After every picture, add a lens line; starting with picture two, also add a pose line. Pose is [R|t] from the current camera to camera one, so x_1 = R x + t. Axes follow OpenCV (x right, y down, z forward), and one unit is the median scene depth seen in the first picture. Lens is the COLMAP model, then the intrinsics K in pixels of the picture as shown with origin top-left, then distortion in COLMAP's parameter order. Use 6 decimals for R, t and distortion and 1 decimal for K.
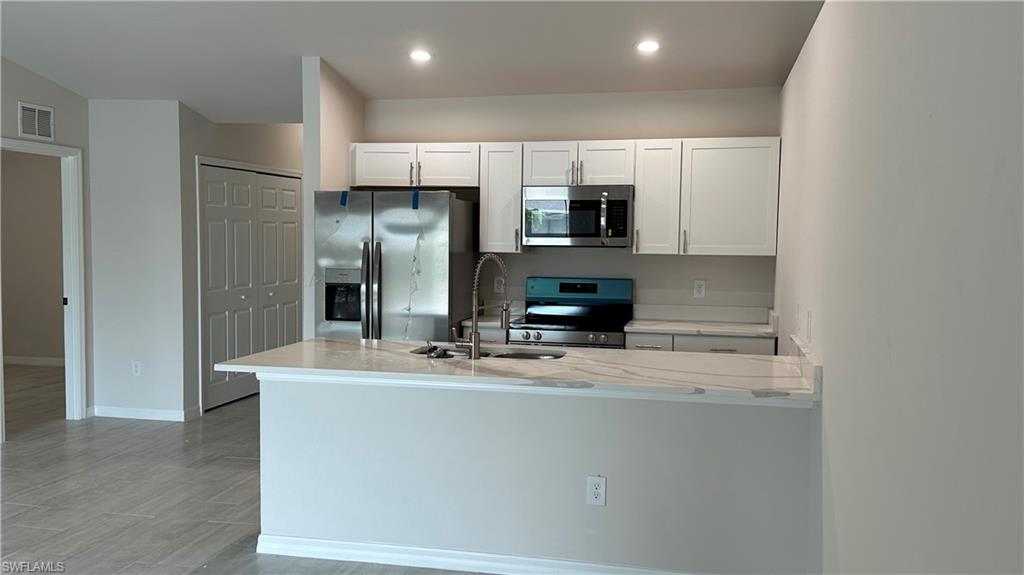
lens RADIAL K [[897.0, 0, 512.0], [0, 897.0, 287.5], [0, 0, 1]] dist [0.064738, -0.005915]
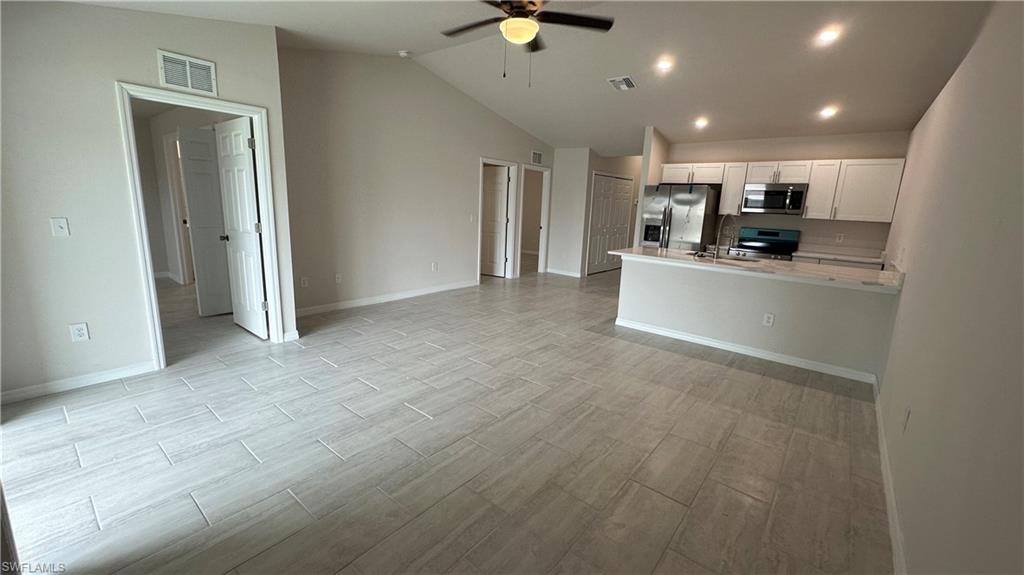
lens RADIAL K [[409.6, 0, 512.0], [0, 409.6, 287.5], [0, 0, 1]] dist [-0.002146, -0.000304]
pose [[0.890993, 0.117490, -0.438552, -0.027026], [-0.056828, 0.987200, 0.149020, 0.017278], [0.450447, -0.107854, 0.886265, -0.136704]]
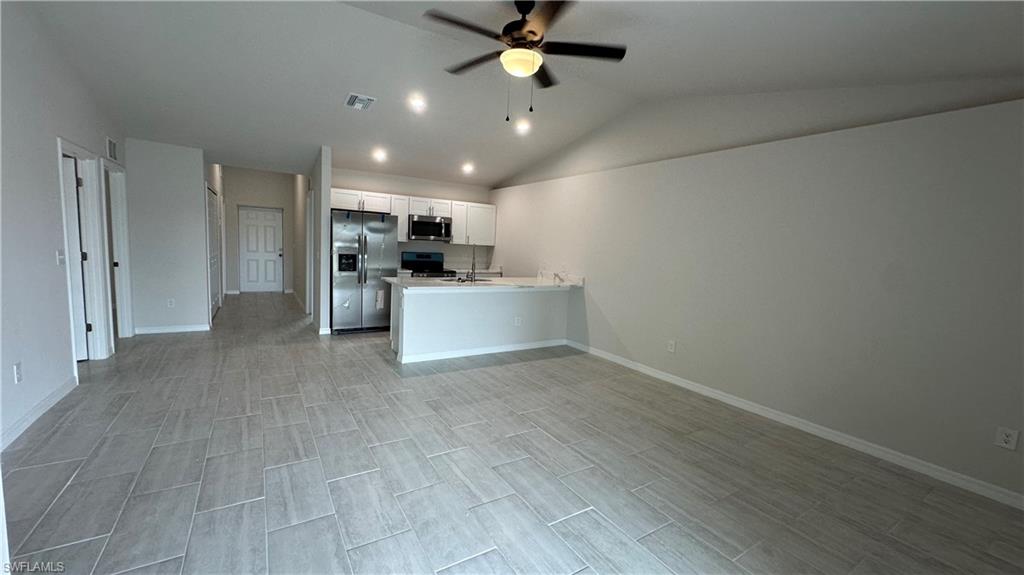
lens RADIAL K [[409.6, 0, 512.0], [0, 409.6, 287.5], [0, 0, 1]] dist [-0.002146, -0.000304]
pose [[0.710905, -0.050955, 0.701440, -0.603430], [-0.001736, 0.997242, 0.074203, 0.001463], [-0.703286, -0.053969, 0.708855, 0.005453]]
